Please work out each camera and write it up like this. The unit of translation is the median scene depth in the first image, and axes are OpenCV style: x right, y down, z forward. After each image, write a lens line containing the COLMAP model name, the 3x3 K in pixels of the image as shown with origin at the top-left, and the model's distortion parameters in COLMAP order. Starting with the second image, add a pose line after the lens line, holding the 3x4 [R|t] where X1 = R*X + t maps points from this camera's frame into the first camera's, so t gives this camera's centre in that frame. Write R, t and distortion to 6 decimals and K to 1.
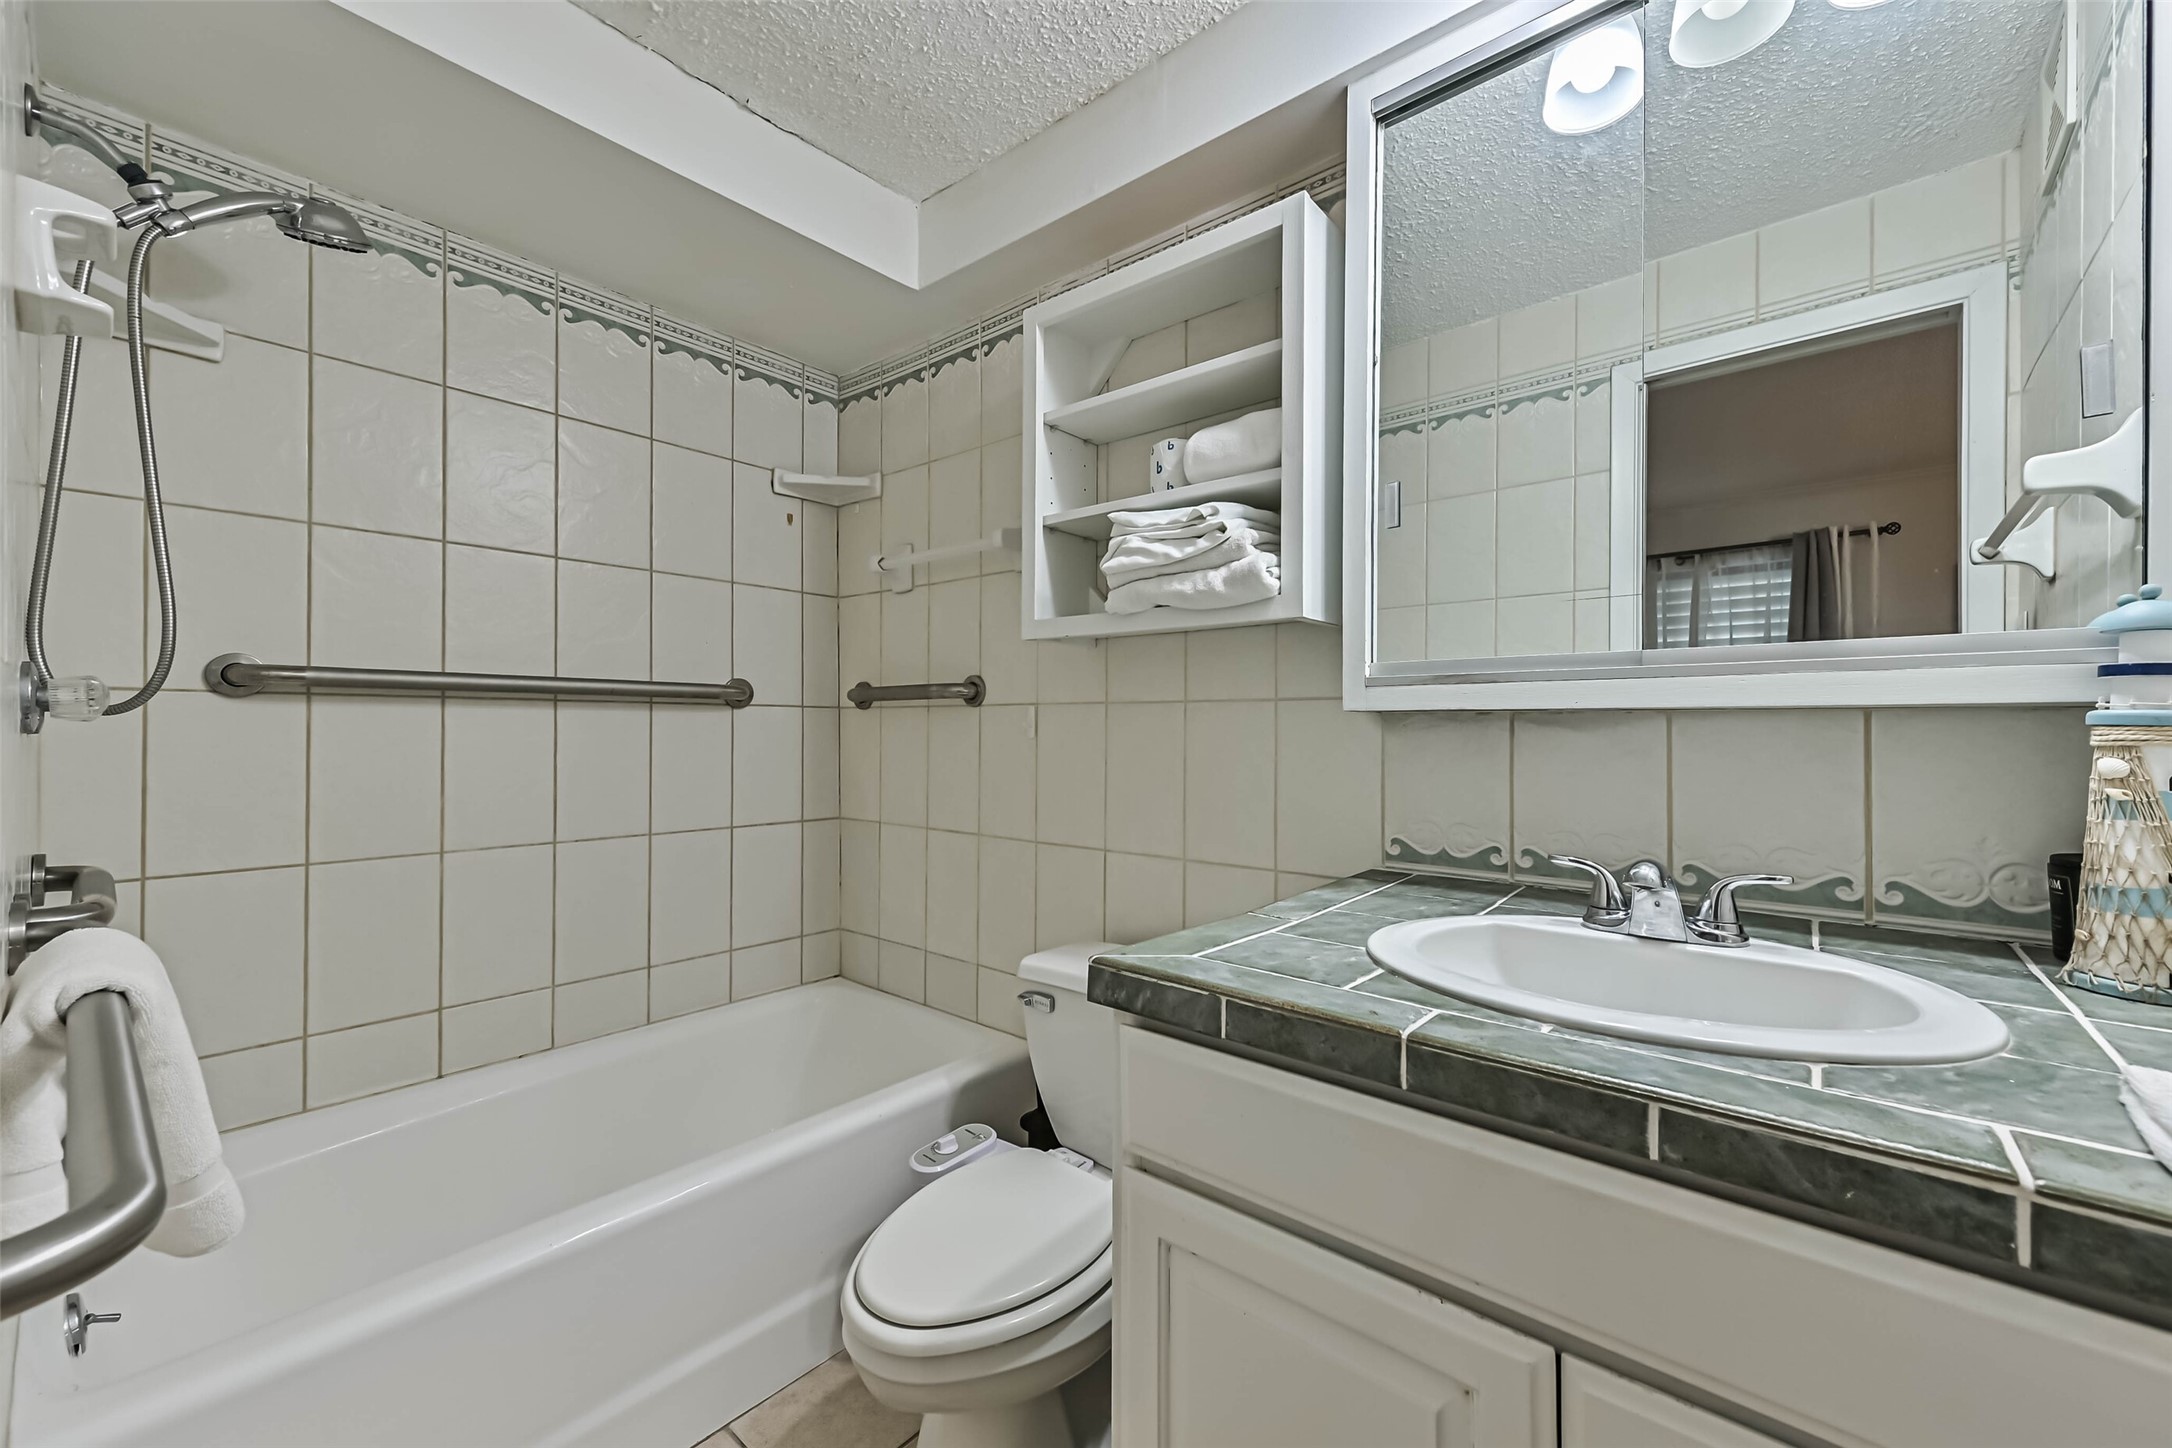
lens RADIAL K [[855.6, 0, 1093.3], [0, 855.6, 721.0], [0, 0, 1]] dist [0.020401, -0.005289]
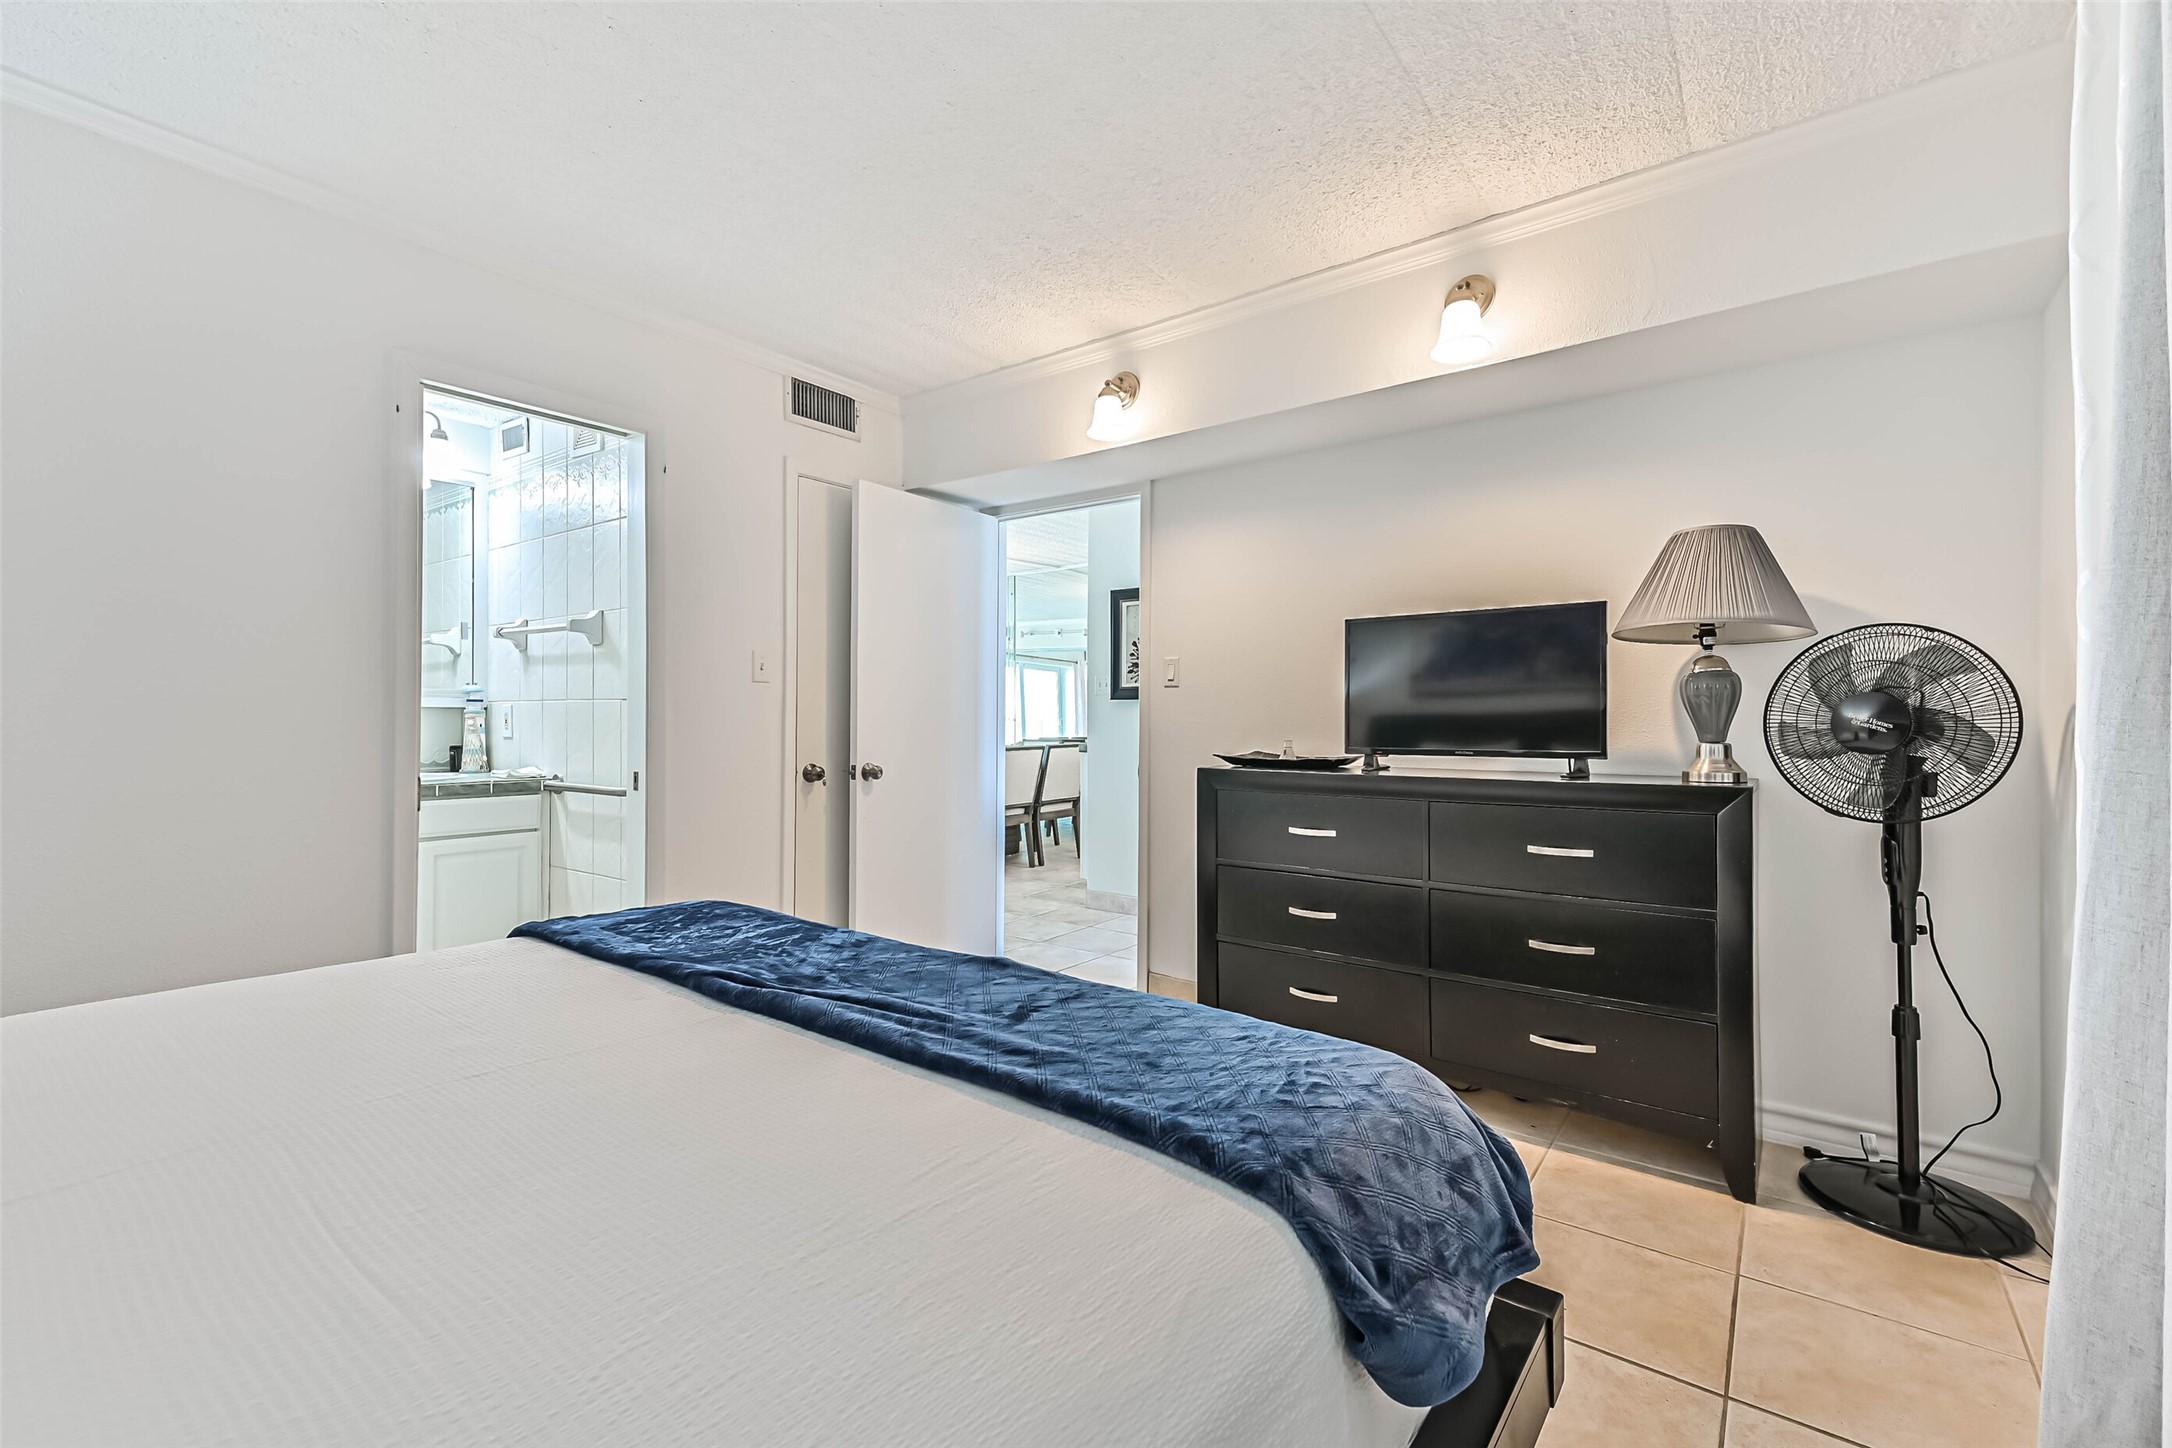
lens RADIAL K [[940.6, 0, 1091.4], [0, 940.6, 721.4], [0, 0, 1]] dist [0.021972, -0.006855]
pose [[-0.048057, -0.000903, 0.998844, -1.803110], [-0.009813, 0.999952, 0.000431, 0.007684], [-0.998796, -0.009781, -0.048064, -0.910584]]
